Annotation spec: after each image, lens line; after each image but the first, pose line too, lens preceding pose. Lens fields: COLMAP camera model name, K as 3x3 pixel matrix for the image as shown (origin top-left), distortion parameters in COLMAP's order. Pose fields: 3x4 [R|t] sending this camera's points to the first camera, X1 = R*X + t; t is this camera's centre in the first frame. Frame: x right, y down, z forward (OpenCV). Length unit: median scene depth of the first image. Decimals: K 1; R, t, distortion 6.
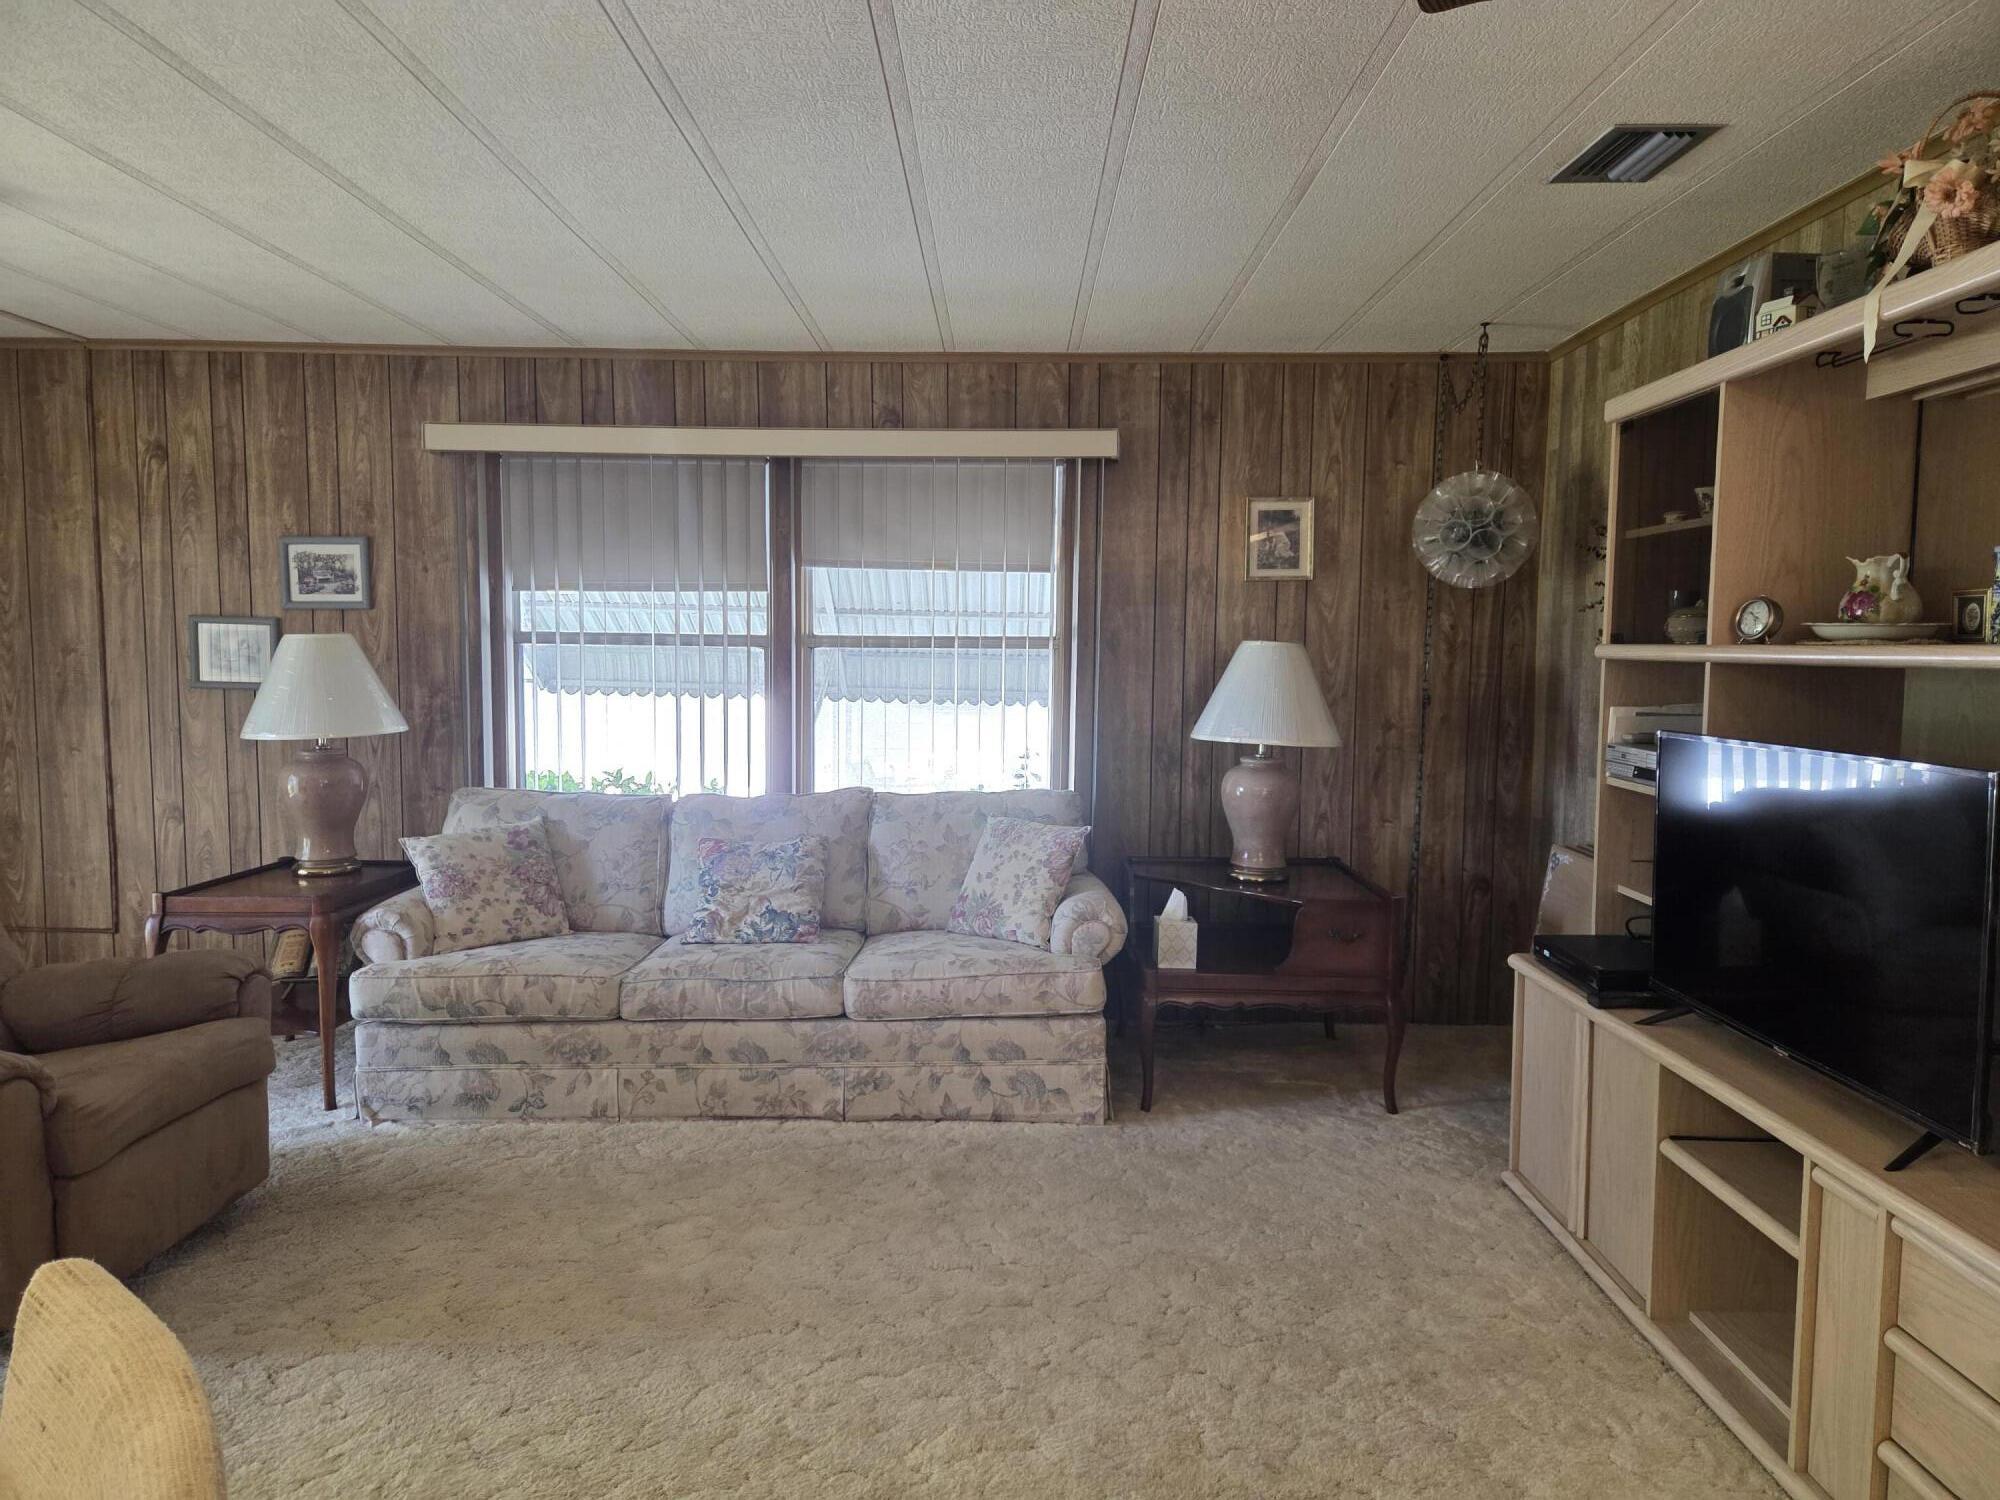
lens RADIAL K [[1347.3, 0, 990.6], [0, 1347.3, 744.2], [0, 0, 1]] dist [0.083312, -0.081649]
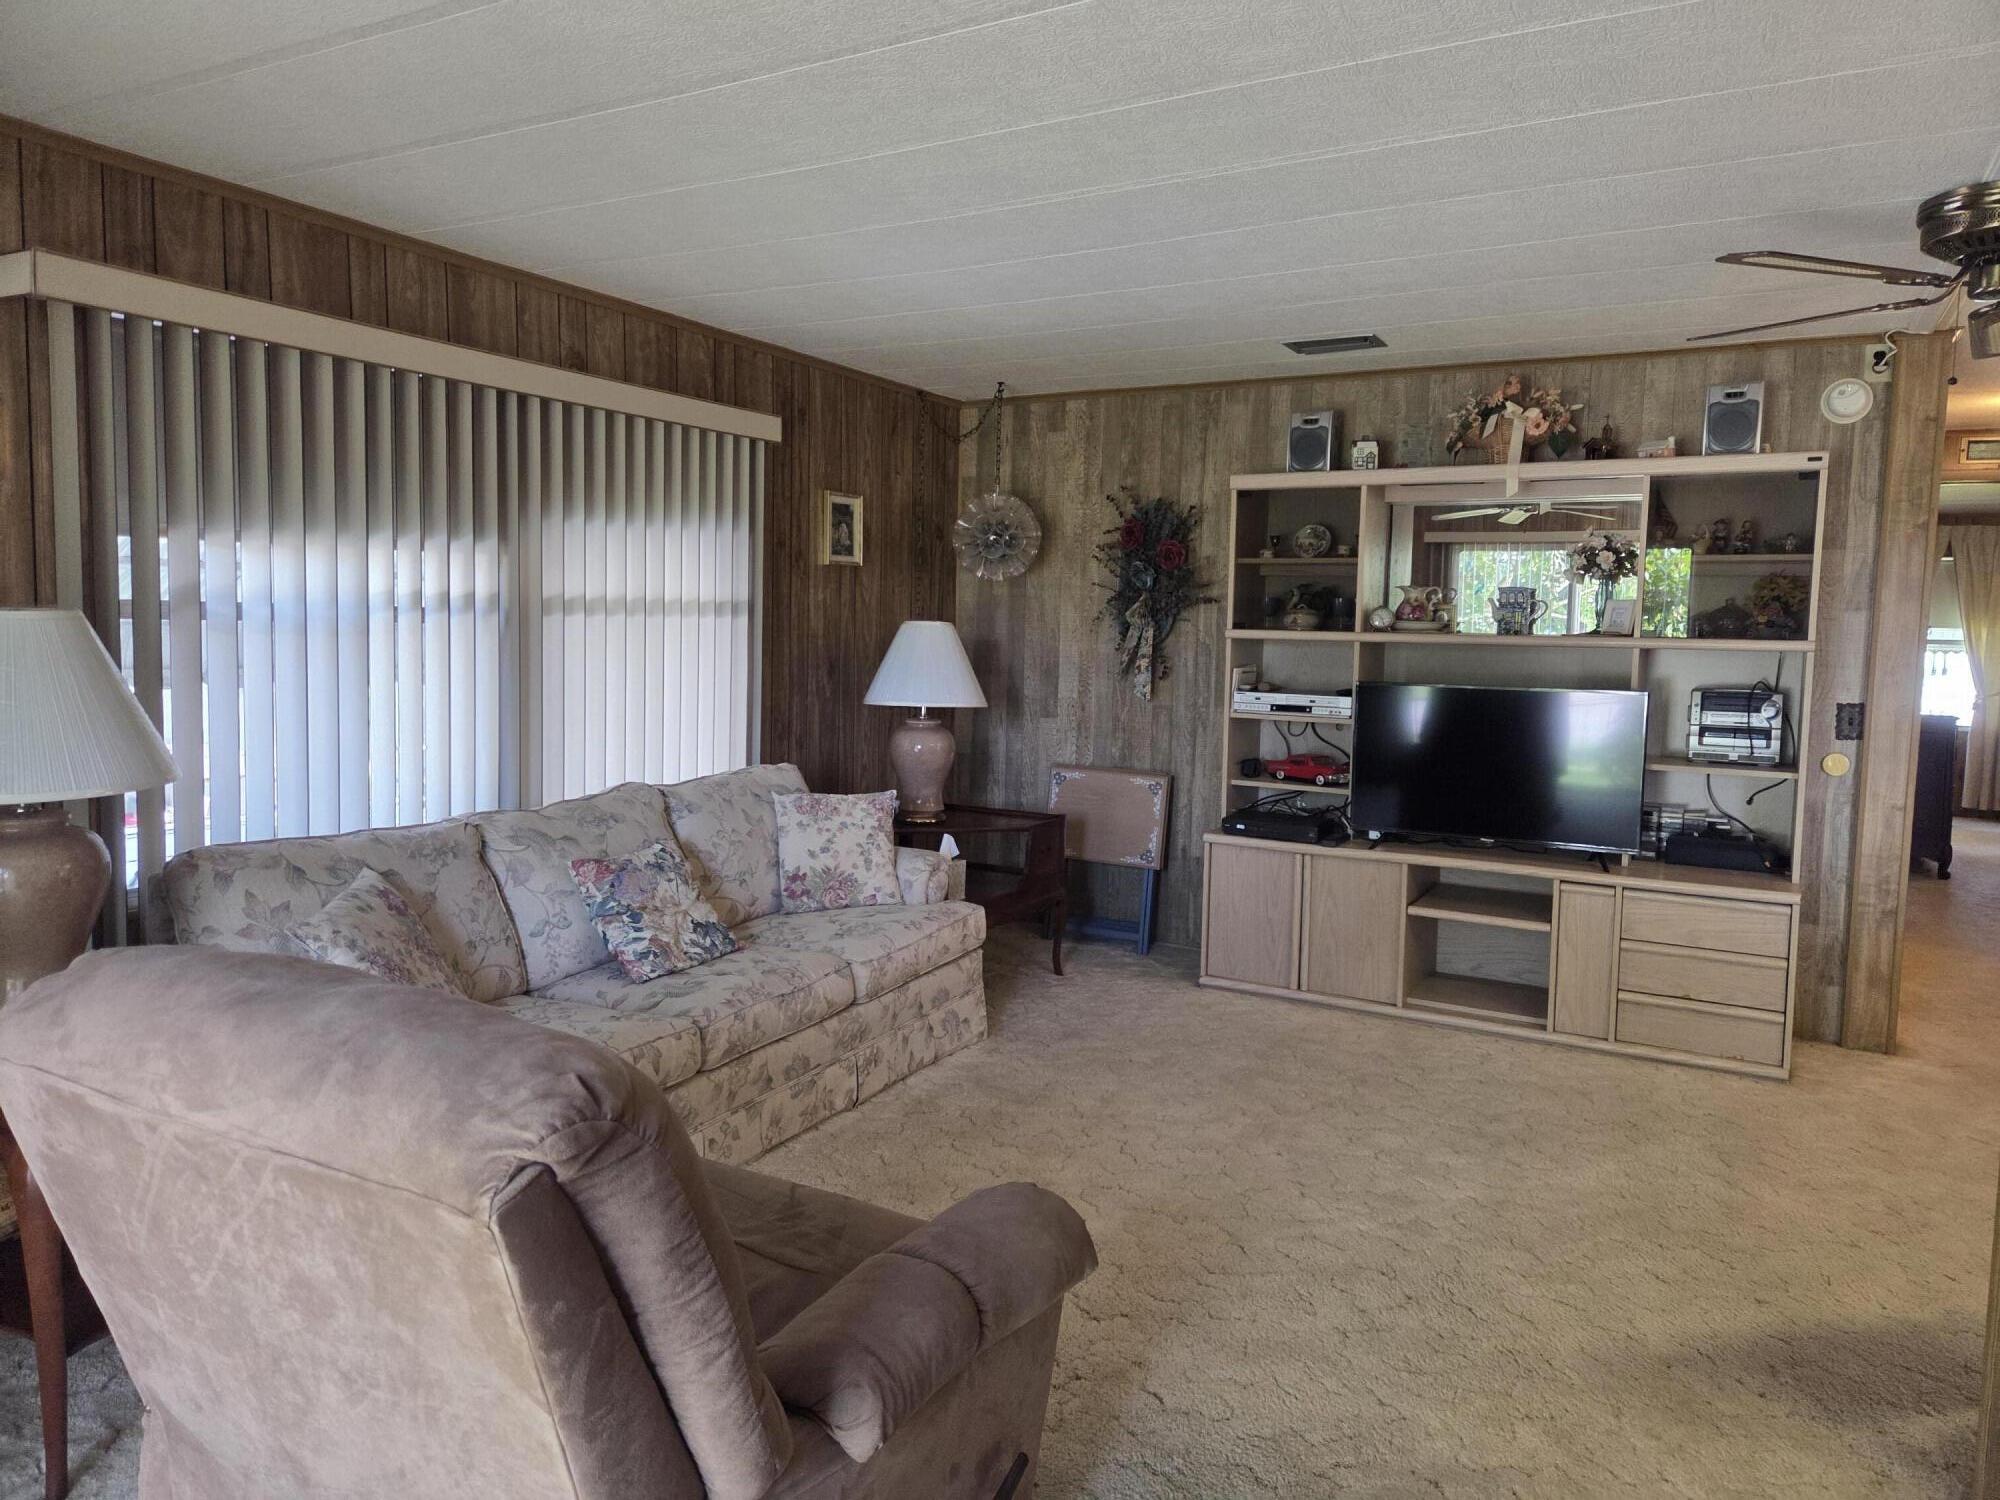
lens RADIAL K [[1357.6, 0, 1002.4], [0, 1357.6, 721.3], [0, 0, 1]] dist [0.081932, -0.072983]
pose [[0.467826, -0.066070, 0.881347, -0.879473], [0.048104, 0.997627, 0.049253, -0.046848], [-0.882510, 0.019355, 0.469895, 0.406679]]
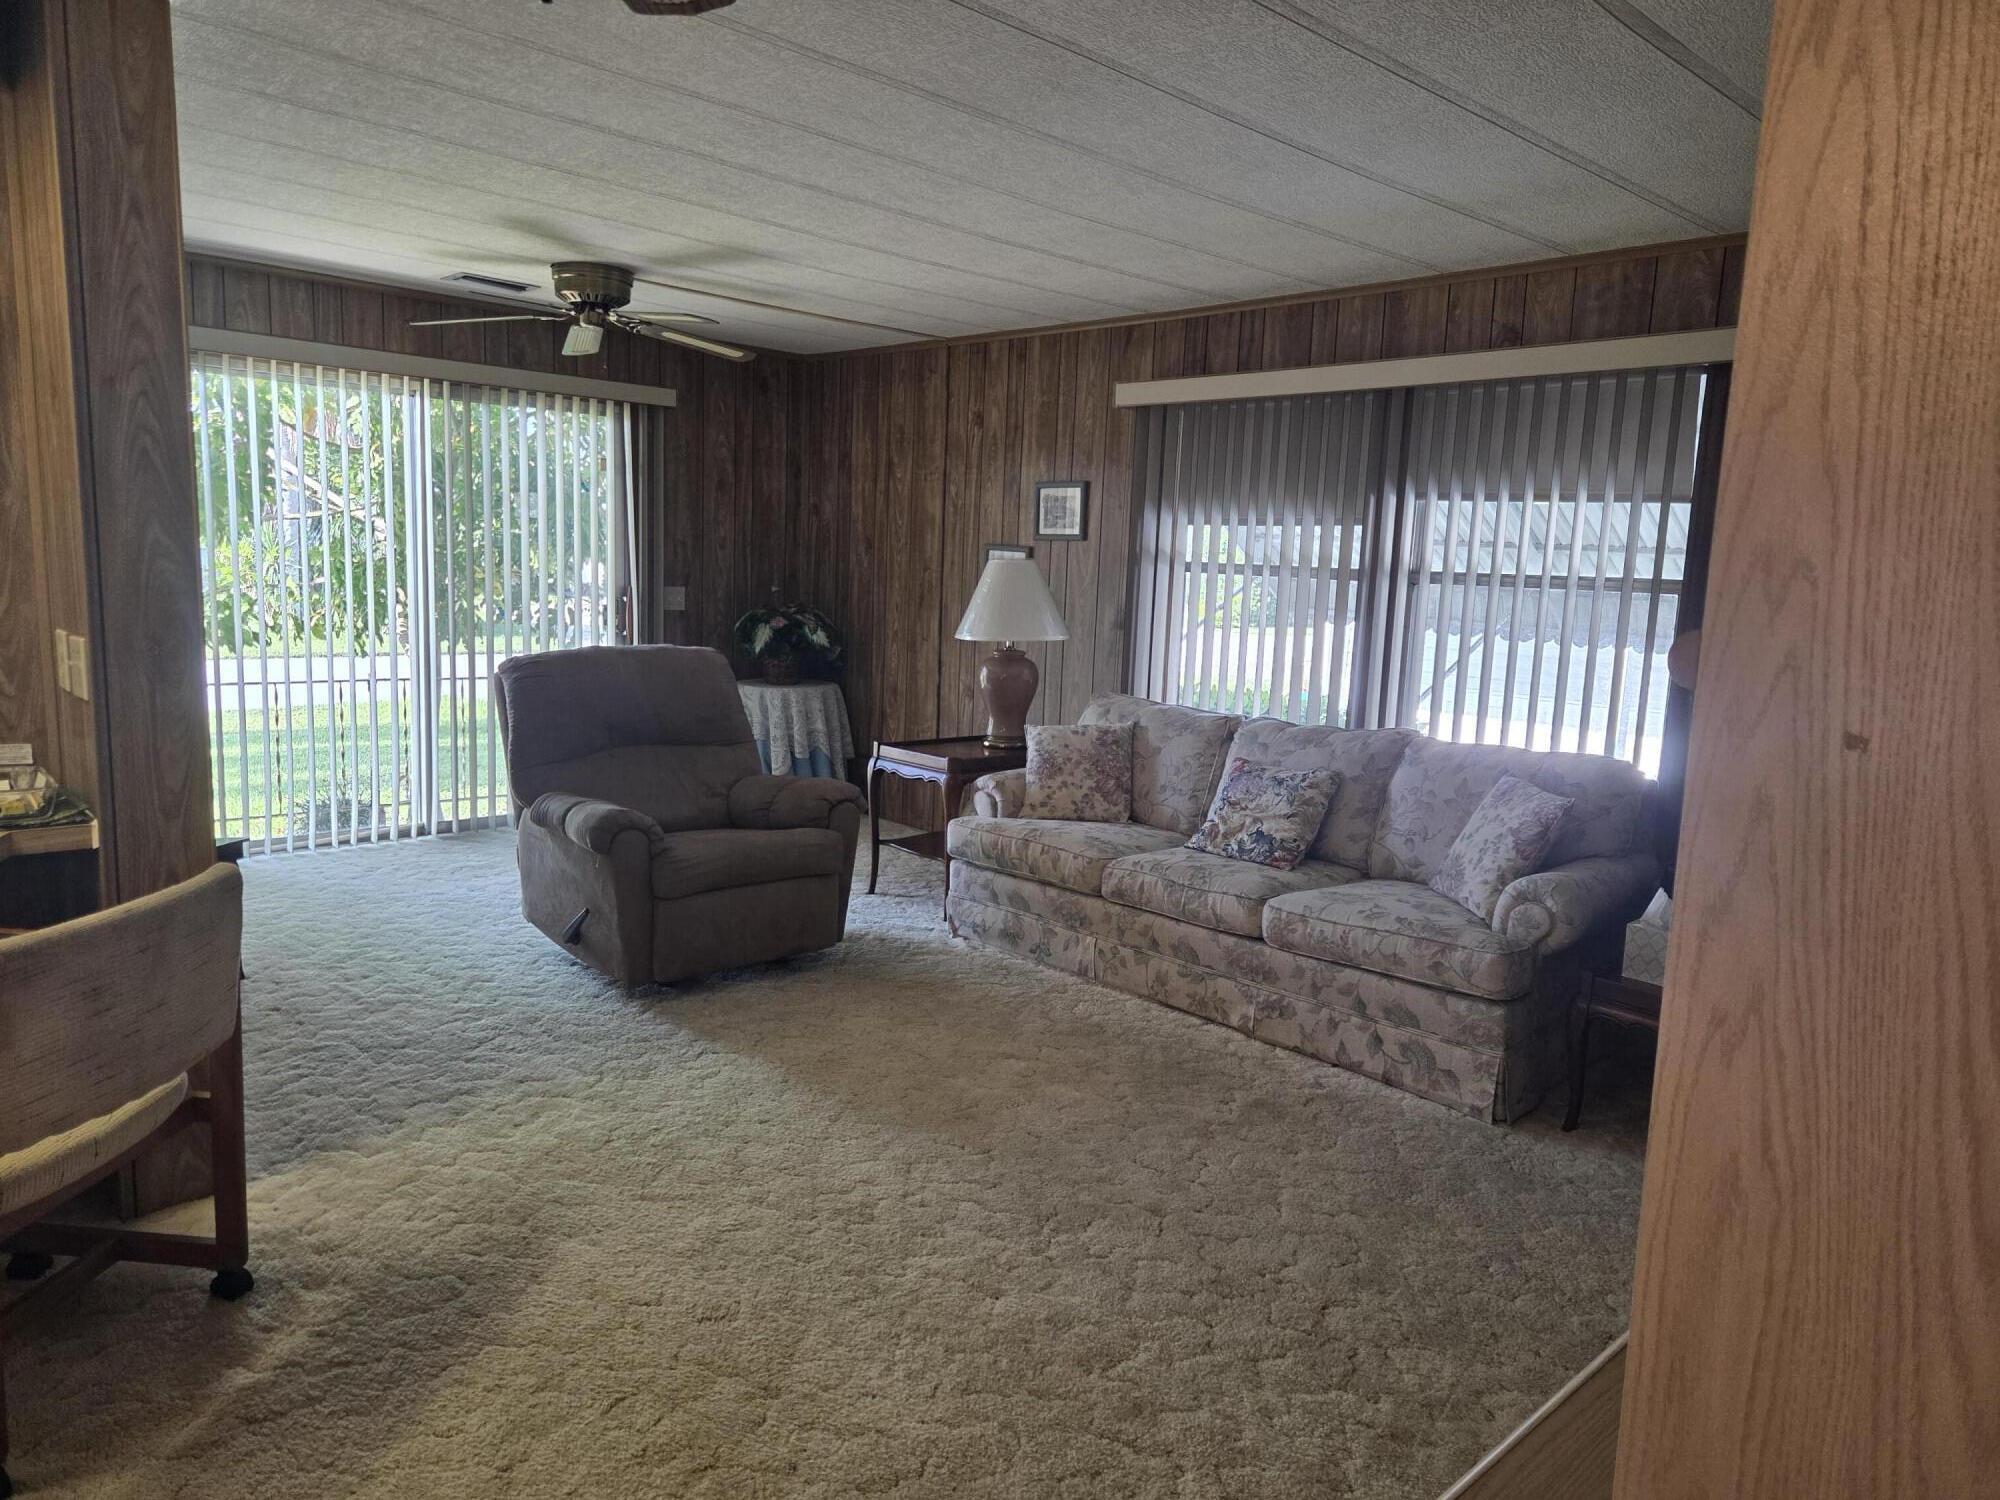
lens RADIAL K [[1329.6, 0, 1004.2], [0, 1329.6, 733.7], [0, 0, 1]] dist [0.080932, -0.069981]
pose [[0.697737, 0.116551, -0.706809, 0.433539], [-0.089367, 0.993130, 0.075545, -0.013392], [0.710758, 0.010455, 0.703359, 0.134678]]
